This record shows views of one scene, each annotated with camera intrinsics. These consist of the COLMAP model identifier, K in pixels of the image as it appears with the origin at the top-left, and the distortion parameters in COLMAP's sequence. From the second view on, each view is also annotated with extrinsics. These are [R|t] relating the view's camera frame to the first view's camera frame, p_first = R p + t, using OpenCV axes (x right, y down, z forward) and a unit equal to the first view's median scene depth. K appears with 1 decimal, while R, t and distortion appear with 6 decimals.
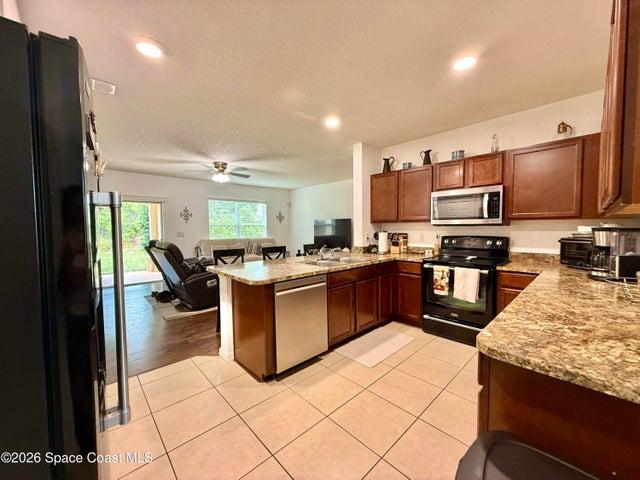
lens RADIAL K [[255.0, 0, 318.1], [0, 255.0, 239.5], [0, 0, 1]] dist [-0.000178, -0.000078]
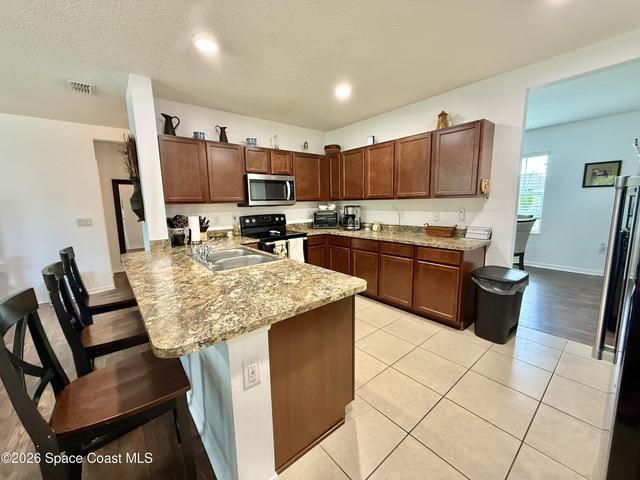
lens RADIAL K [[255.0, 0, 318.1], [0, 255.0, 239.5], [0, 0, 1]] dist [-0.000178, -0.000078]
pose [[0.068978, -0.137062, 0.988158, -0.651085], [0.069684, 0.988760, 0.132281, -0.043502], [-0.995181, 0.059735, 0.077754, 0.722919]]
